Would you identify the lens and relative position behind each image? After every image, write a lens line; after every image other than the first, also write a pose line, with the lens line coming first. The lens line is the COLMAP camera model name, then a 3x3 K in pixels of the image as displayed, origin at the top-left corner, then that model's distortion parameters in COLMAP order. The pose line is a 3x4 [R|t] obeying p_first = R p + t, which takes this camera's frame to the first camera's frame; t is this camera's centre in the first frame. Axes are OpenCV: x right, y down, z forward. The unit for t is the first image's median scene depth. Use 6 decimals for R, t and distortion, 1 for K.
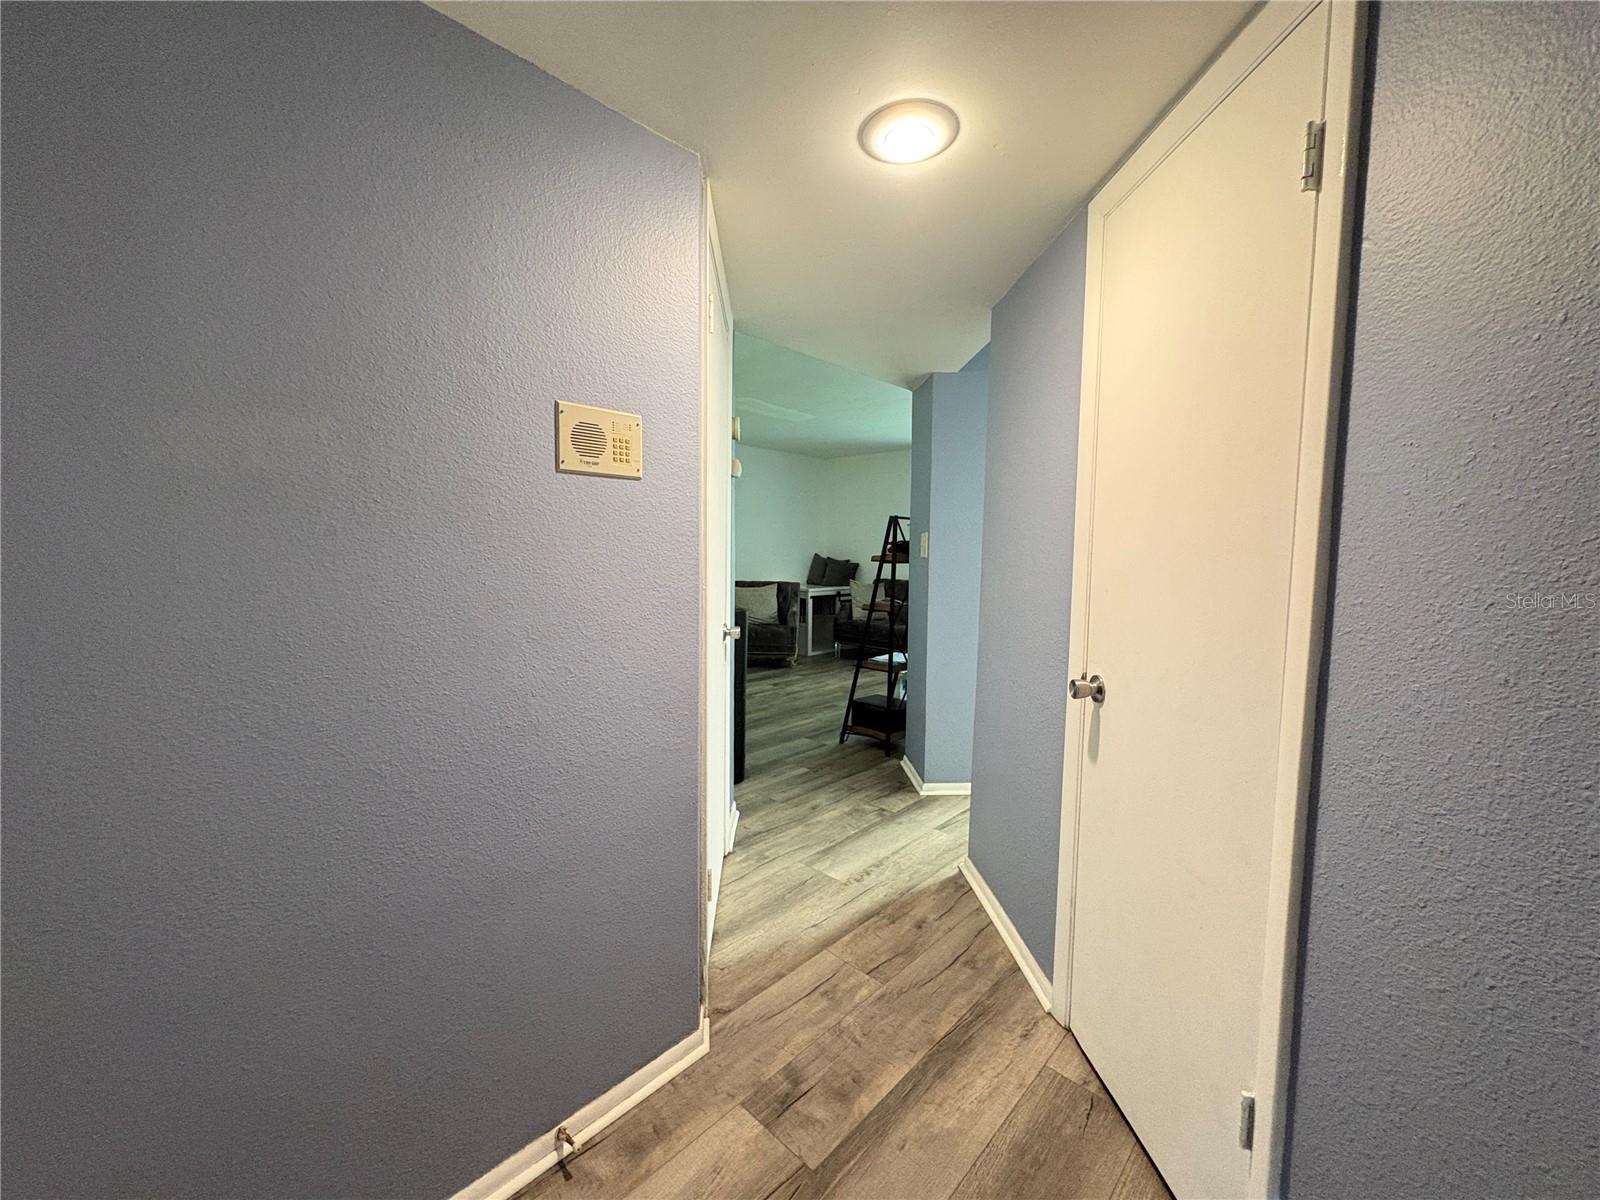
lens RADIAL K [[638.3, 0, 795.5], [0, 638.3, 600.7], [0, 0, 1]] dist [0.000241, -0.000602]
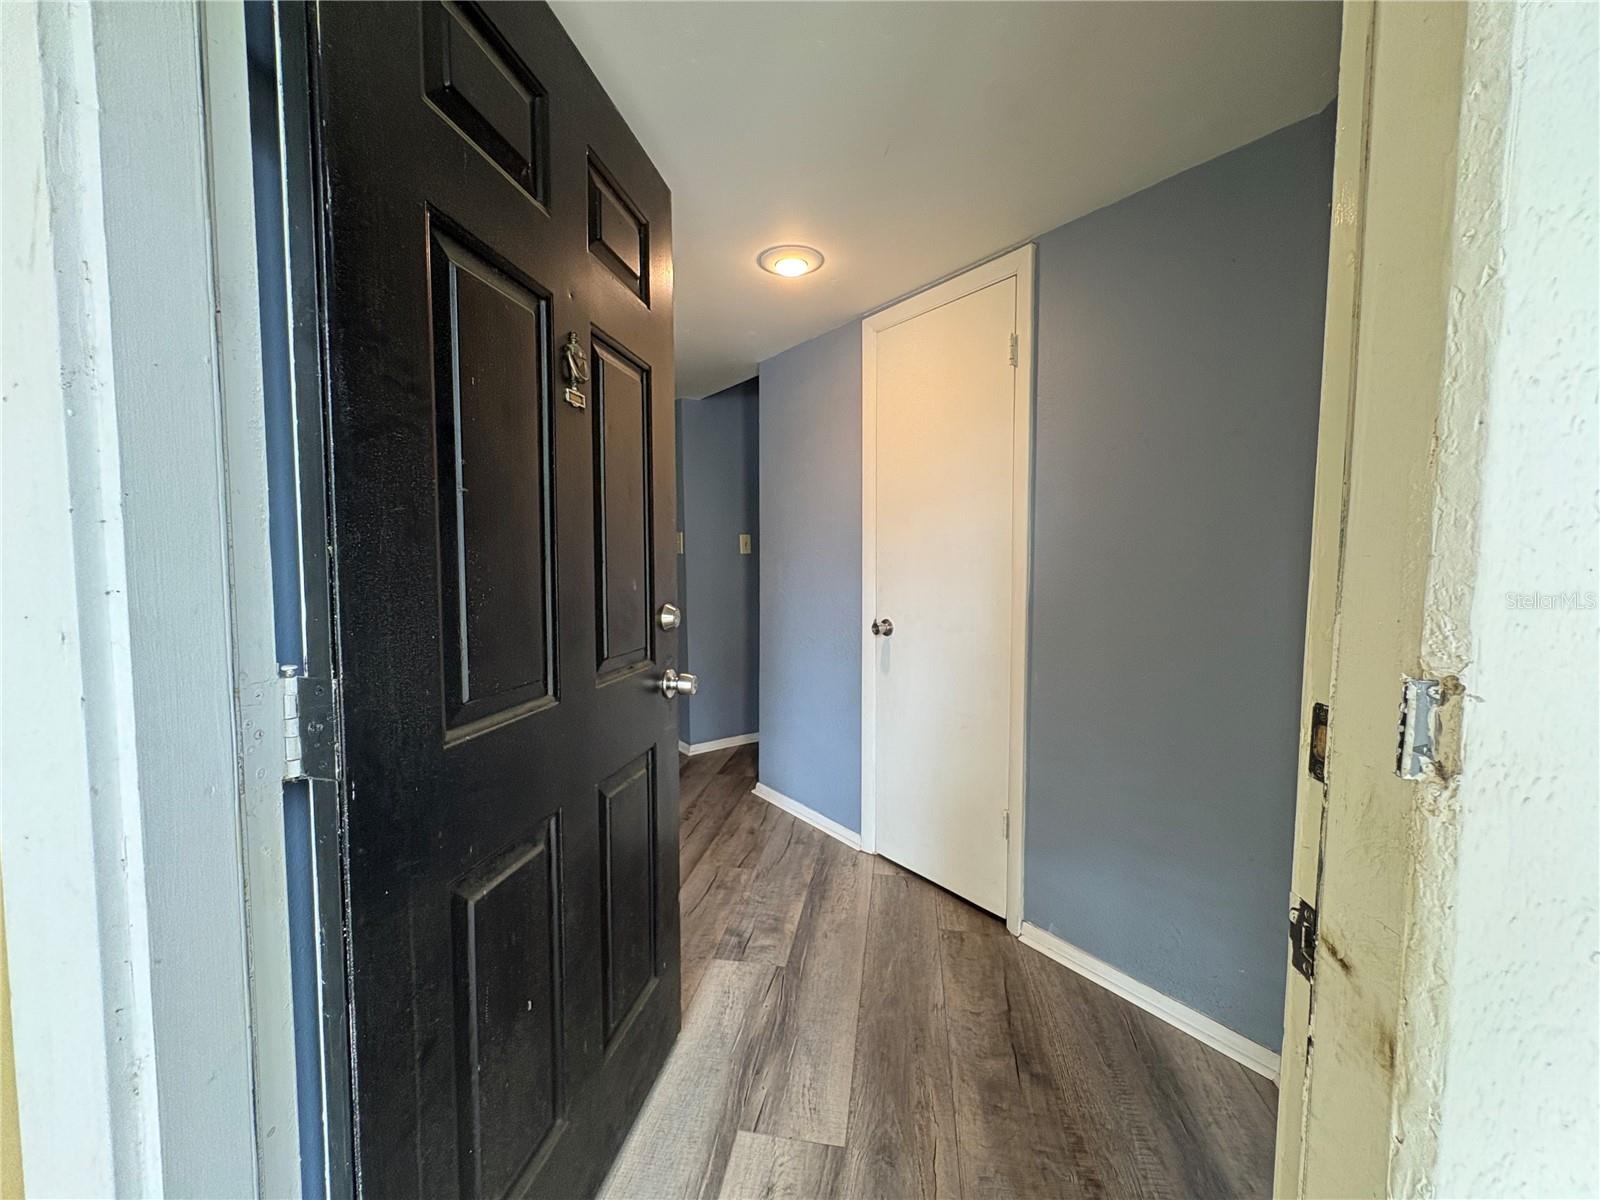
lens RADIAL K [[638.3, 0, 805.3], [0, 638.3, 601.5], [0, 0, 1]] dist [0.000241, -0.000602]
pose [[0.814724, -0.039479, 0.578504, -0.611881], [0.047267, 0.998881, 0.001600, 0.058235], [-0.577919, 0.026040, 0.815678, -0.183883]]
